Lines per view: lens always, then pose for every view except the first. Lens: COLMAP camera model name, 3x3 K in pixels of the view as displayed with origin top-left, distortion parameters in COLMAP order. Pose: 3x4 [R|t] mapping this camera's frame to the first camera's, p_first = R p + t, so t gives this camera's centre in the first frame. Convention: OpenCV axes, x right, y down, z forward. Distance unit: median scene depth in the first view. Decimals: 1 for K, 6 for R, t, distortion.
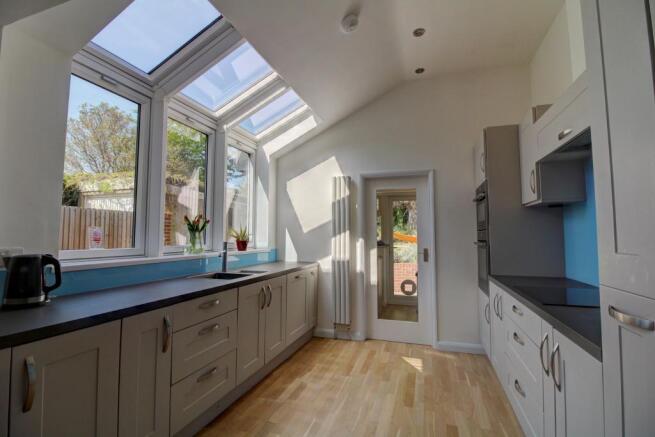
lens RADIAL K [[305.6, 0, 326.9], [0, 305.6, 217.2], [0, 0, 1]] dist [-0.000154, -0.022027]
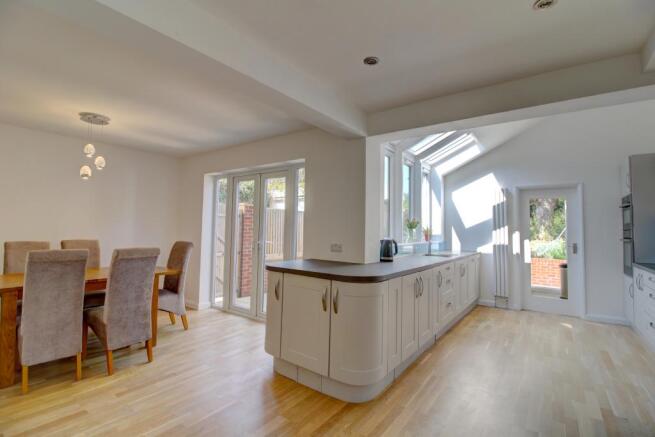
lens RADIAL K [[303.9, 0, 328.6], [0, 303.9, 213.4], [0, 0, 1]] dist [0.000755, -0.012374]
pose [[0.949815, -0.002199, -0.312804, -0.305697], [0.003980, 0.999979, 0.005055, -0.040101], [0.312786, -0.006046, 0.949804, -0.623386]]
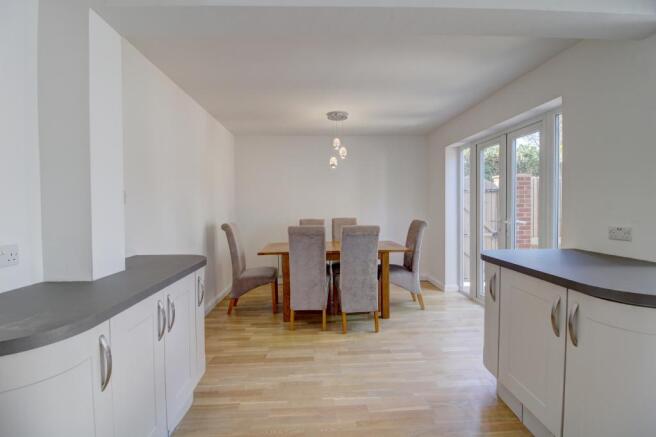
lens RADIAL K [[304.3, 0, 329.1], [0, 304.3, 213.4], [0, 0, 1]] dist [0.000755, -0.012374]
pose [[0.355541, 0.015698, -0.934529, -0.247531], [0.068503, 0.996732, 0.042805, -0.024594], [0.932147, -0.079237, 0.353304, -0.392905]]
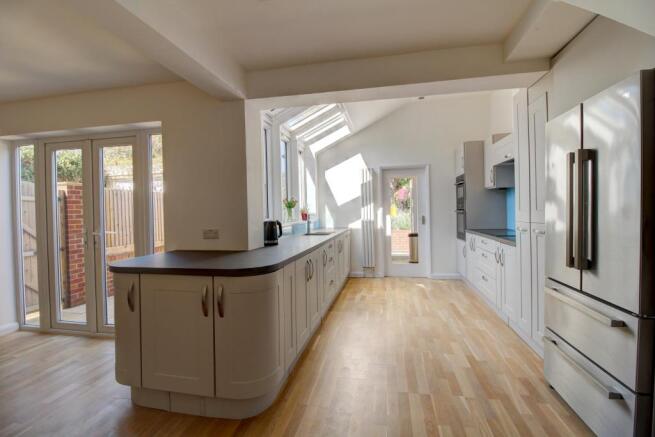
lens RADIAL K [[303.9, 0, 328.6], [0, 303.9, 213.4], [0, 0, 1]] dist [0.000755, -0.012374]
pose [[0.992336, -0.025130, 0.120983, -0.378570], [0.016433, 0.997244, 0.072354, -0.031355], [-0.122467, -0.069811, 0.990014, -0.511477]]
